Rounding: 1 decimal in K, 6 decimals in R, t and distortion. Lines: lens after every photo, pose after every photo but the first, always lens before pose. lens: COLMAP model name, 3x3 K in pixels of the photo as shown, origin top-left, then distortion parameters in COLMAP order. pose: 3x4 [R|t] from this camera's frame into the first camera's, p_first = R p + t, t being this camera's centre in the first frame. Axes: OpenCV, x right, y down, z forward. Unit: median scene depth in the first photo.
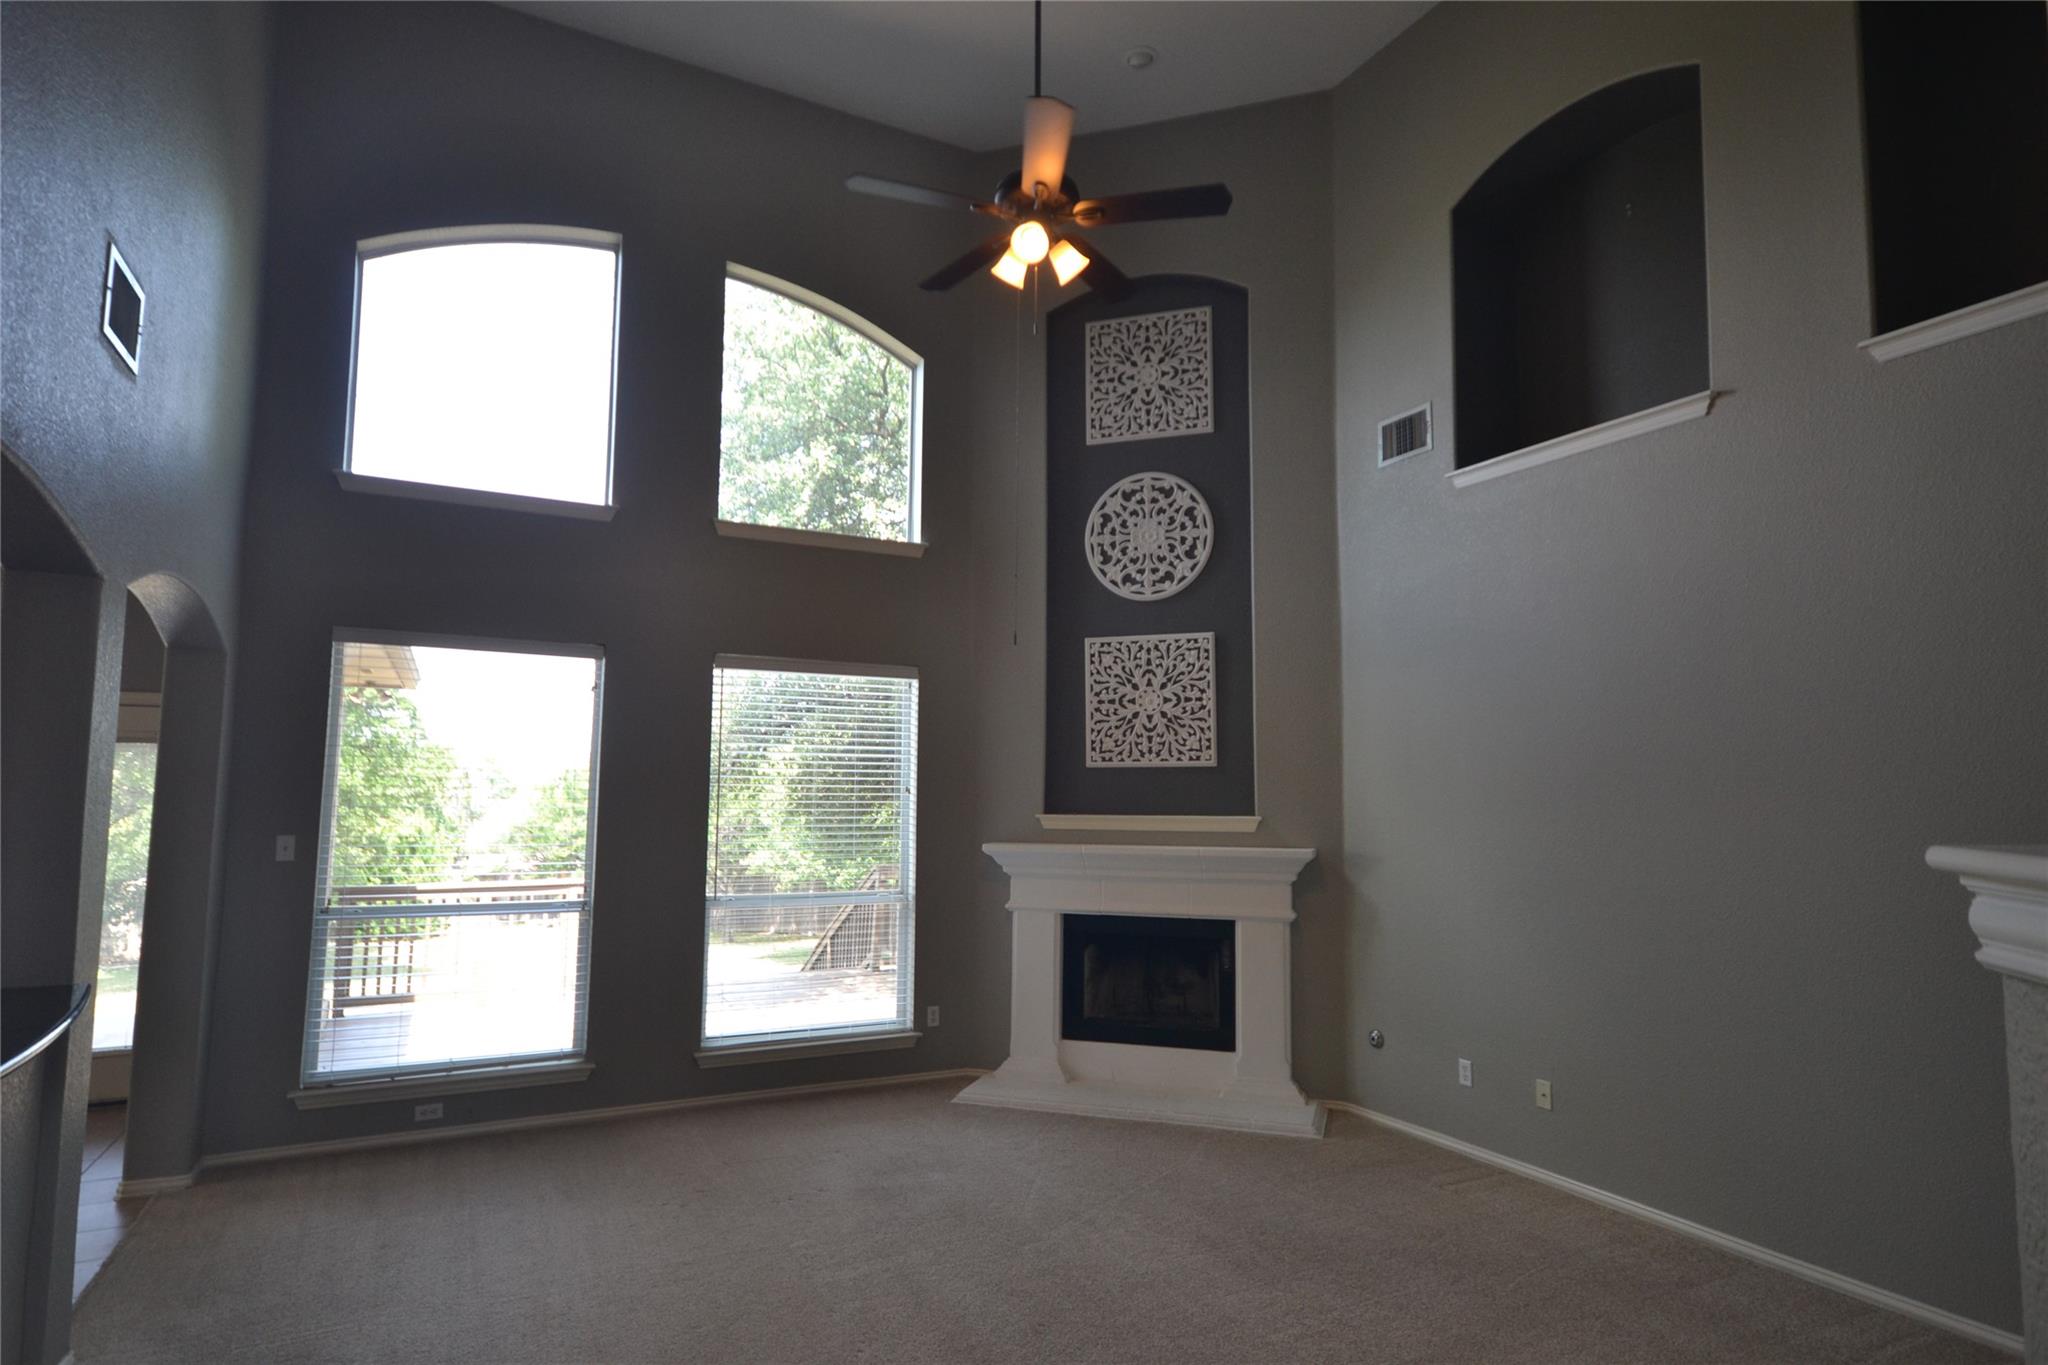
lens RADIAL K [[1062.8, 0, 1025.8], [0, 1062.8, 686.1], [0, 0, 1]] dist [-0.001579, 0.001994]
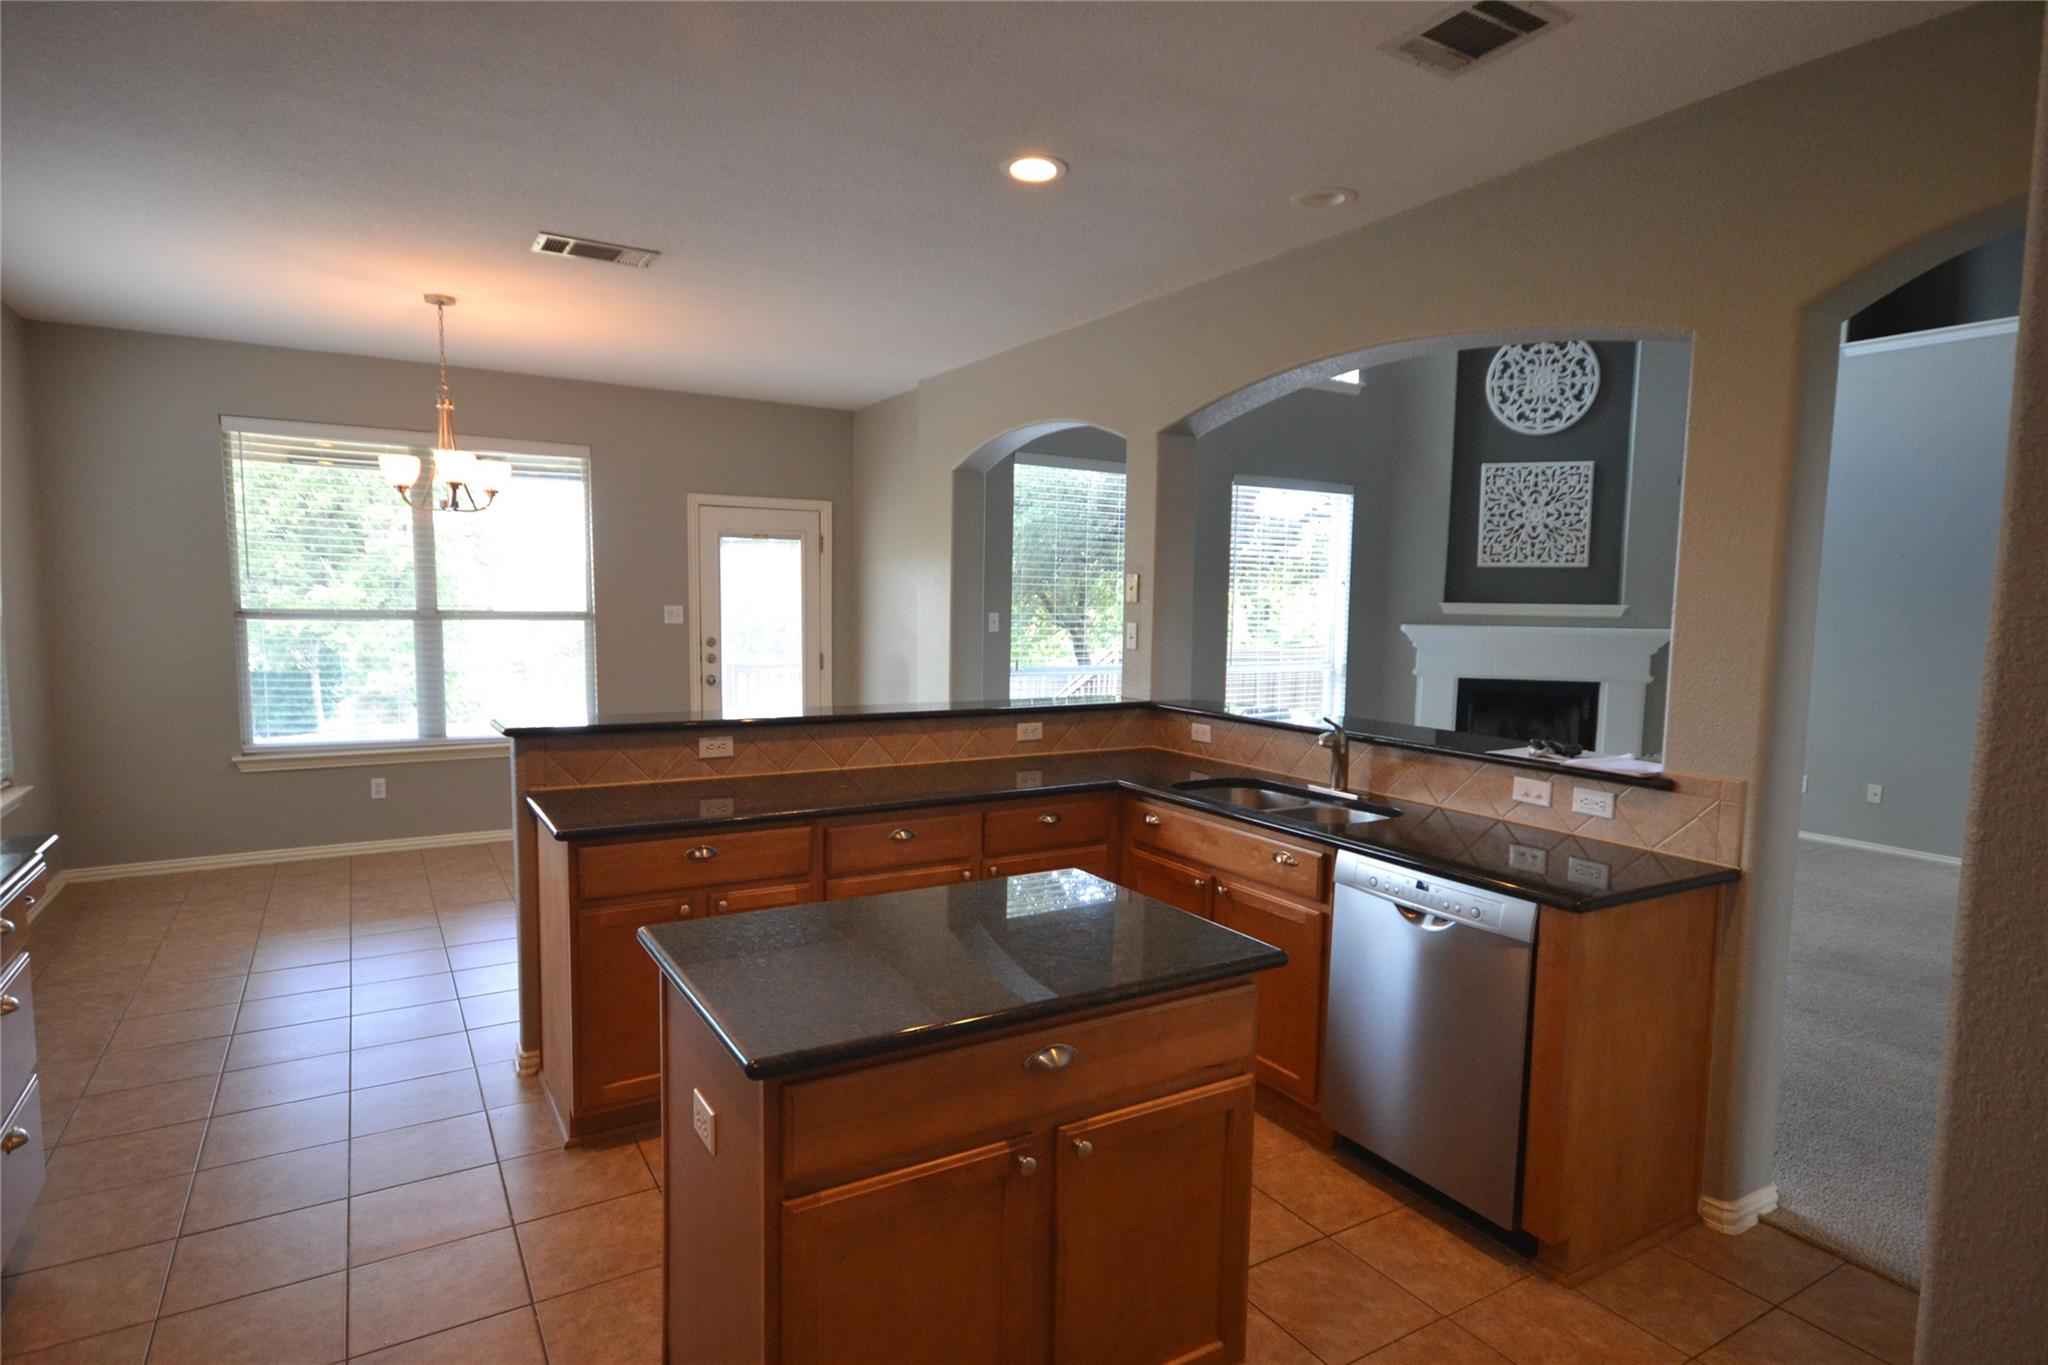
lens RADIAL K [[1062.8, 0, 1025.8], [0, 1062.8, 675.7], [0, 0, 1]] dist [-0.001579, 0.001994]
pose [[0.998987, 0.001756, 0.044969, -0.551293], [-0.010290, 0.981682, 0.190248, -0.033204], [-0.043811, -0.190518, 0.980706, -0.264675]]
